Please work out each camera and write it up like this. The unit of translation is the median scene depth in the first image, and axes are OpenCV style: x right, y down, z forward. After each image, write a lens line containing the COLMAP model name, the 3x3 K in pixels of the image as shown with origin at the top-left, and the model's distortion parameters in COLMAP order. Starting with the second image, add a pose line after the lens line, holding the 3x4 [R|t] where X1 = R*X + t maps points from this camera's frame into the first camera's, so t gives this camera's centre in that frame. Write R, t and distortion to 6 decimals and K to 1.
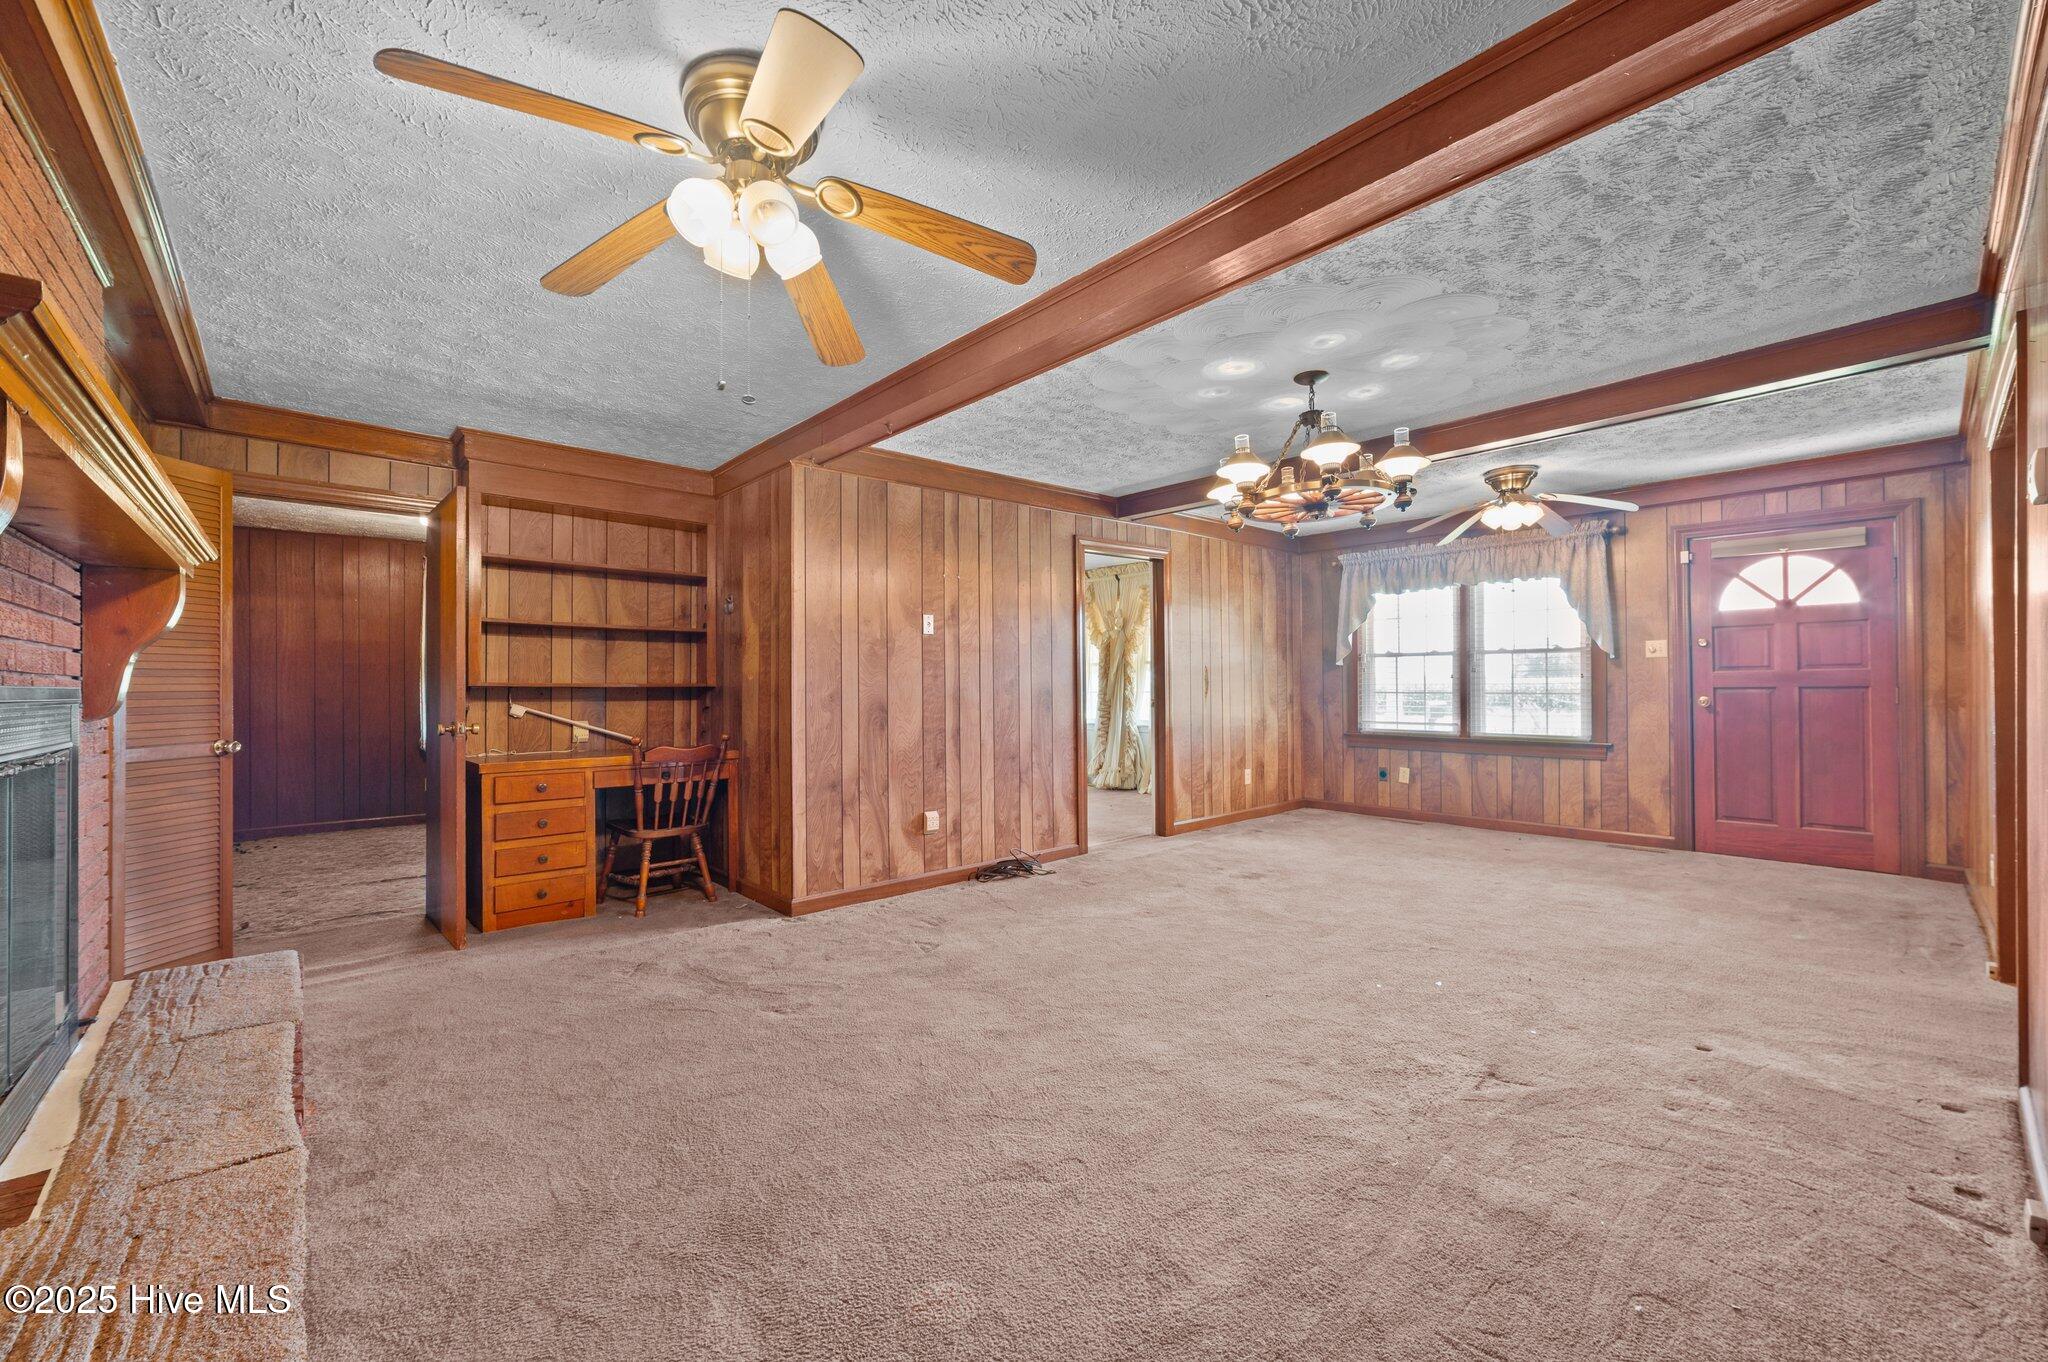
lens RADIAL K [[810.1, 0, 1031.7], [0, 810.1, 674.2], [0, 0, 1]] dist [-0.016058, 0.003258]
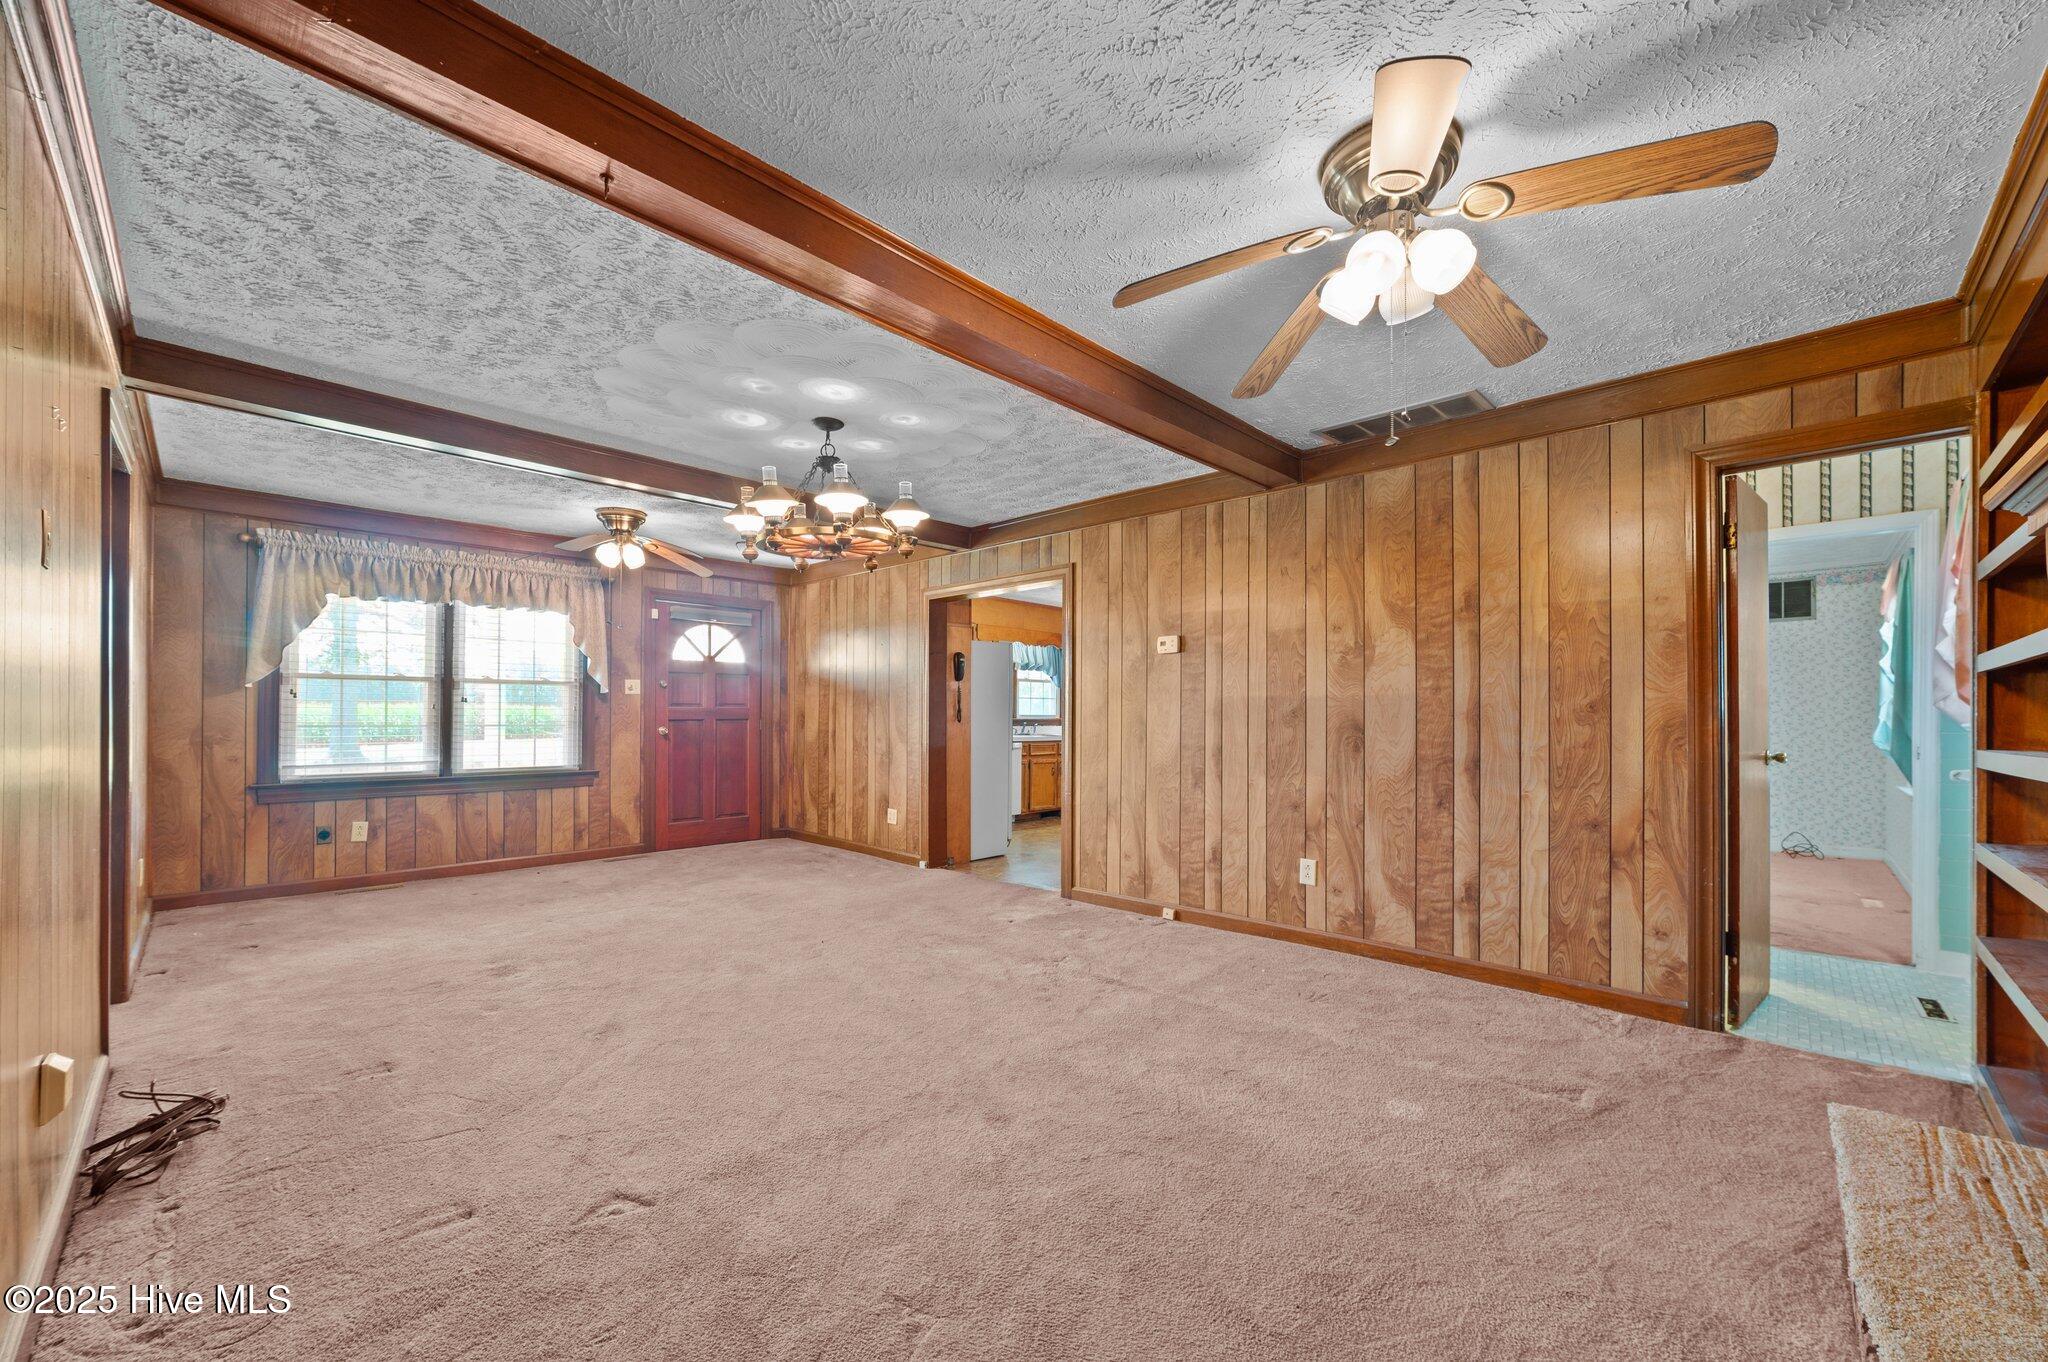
lens RADIAL K [[810.1, 0, 1017.3], [0, 810.1, 712.6], [0, 0, 1]] dist [-0.016058, 0.003258]
pose [[-0.068726, 0.007952, 0.997604, -0.434817], [-0.016934, 0.999815, -0.009136, 0.006996], [-0.997492, -0.017521, -0.068579, 0.499904]]
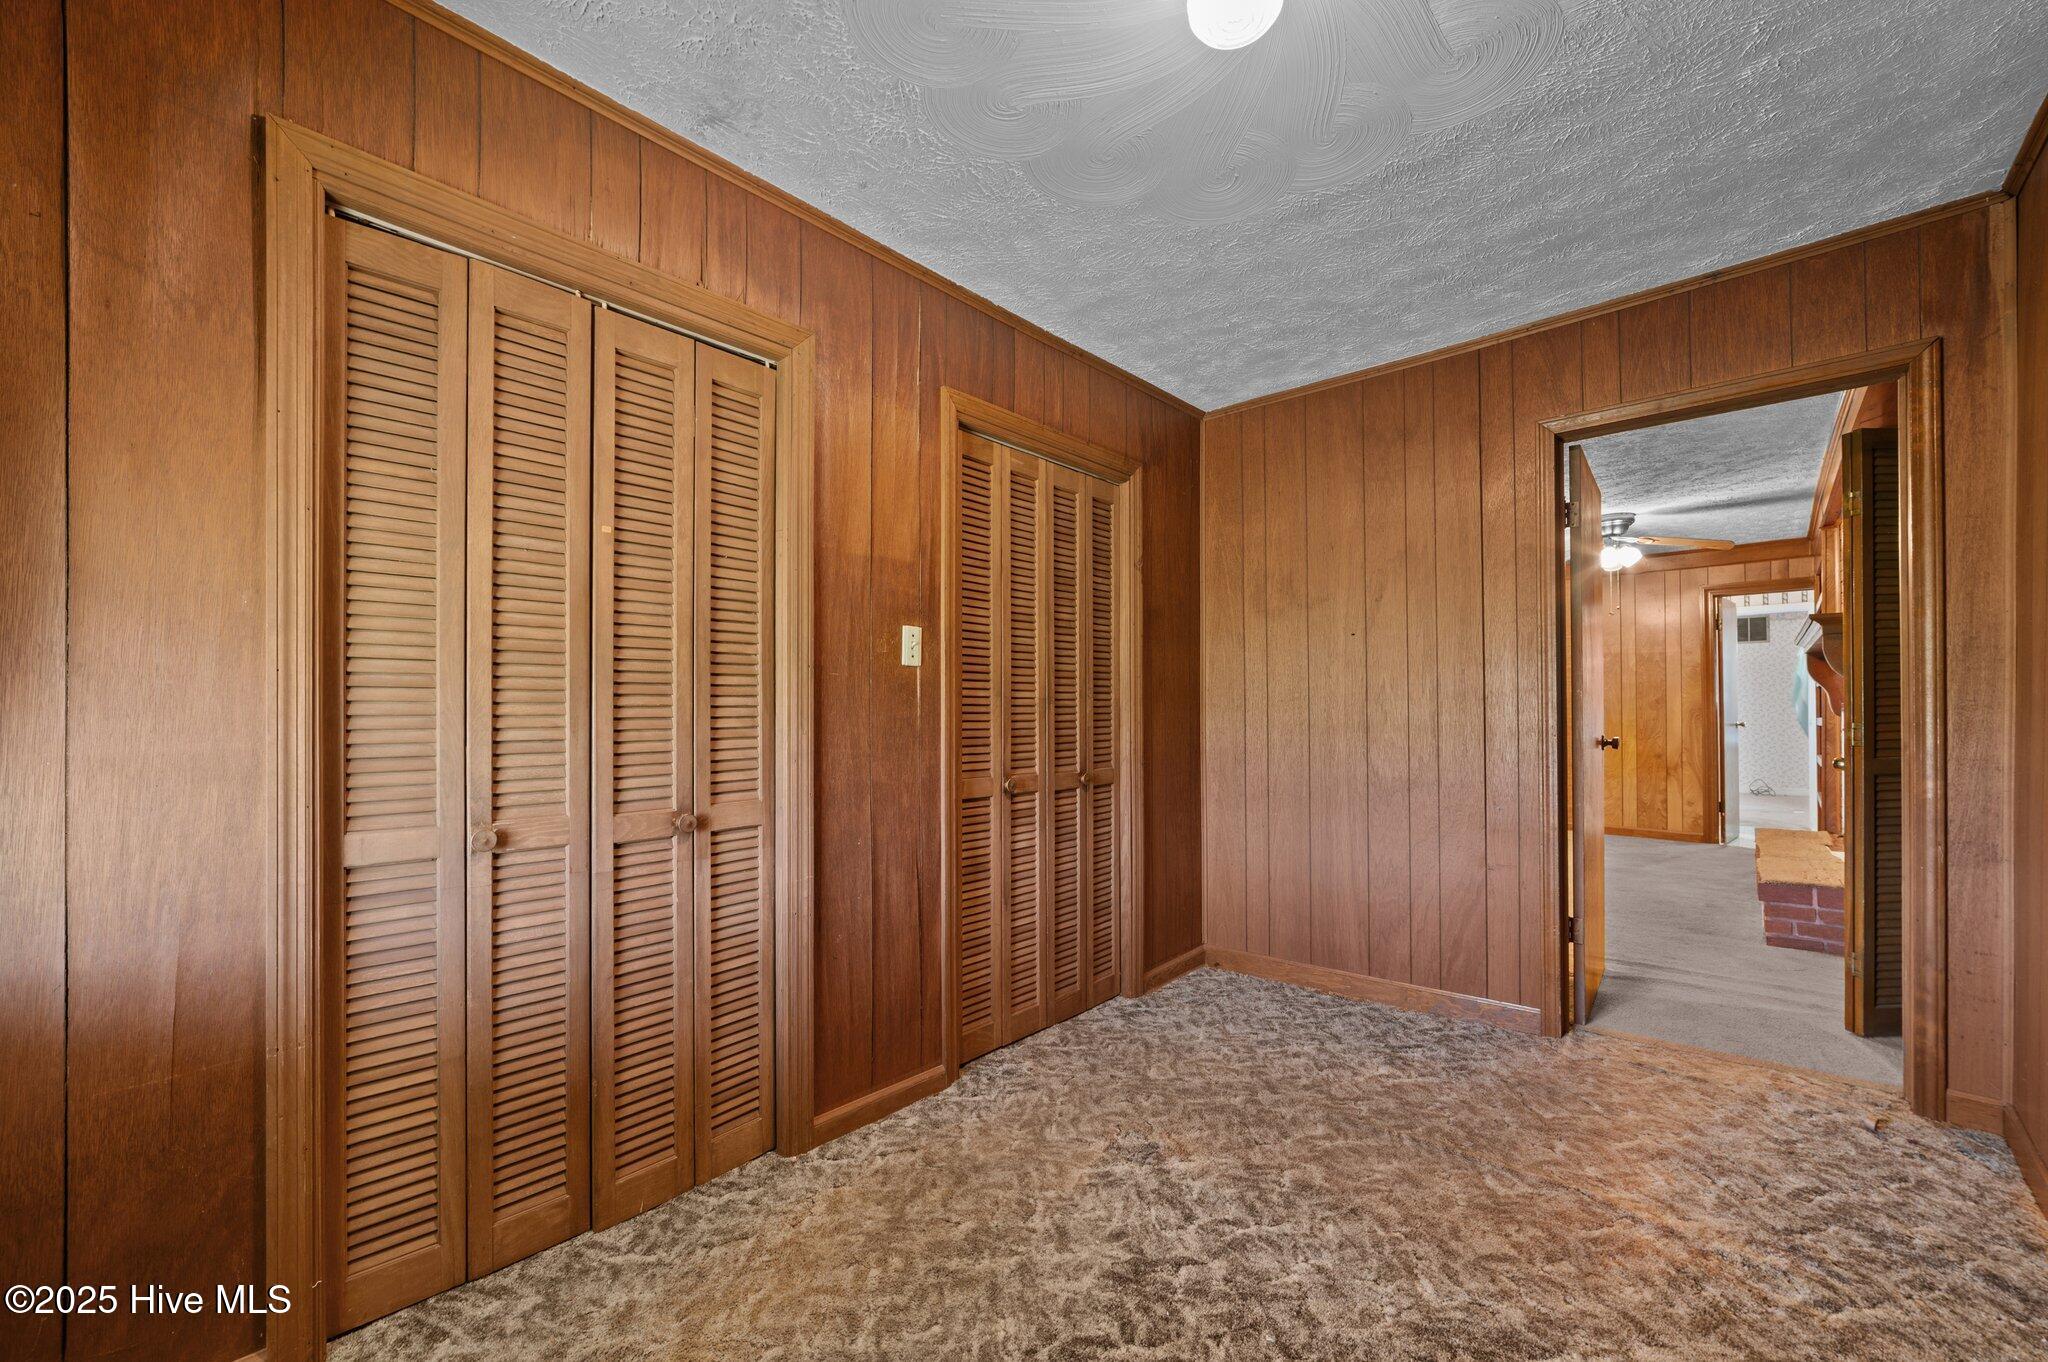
lens RADIAL K [[810.1, 0, 1036.8], [0, 810.1, 700.4], [0, 0, 1]] dist [-0.016058, 0.003258]
pose [[-0.097578, 0.013083, 0.995142, -1.029546], [-0.010462, 0.999845, -0.014171, 0.016909], [-0.995173, -0.011794, -0.097426, 1.123497]]
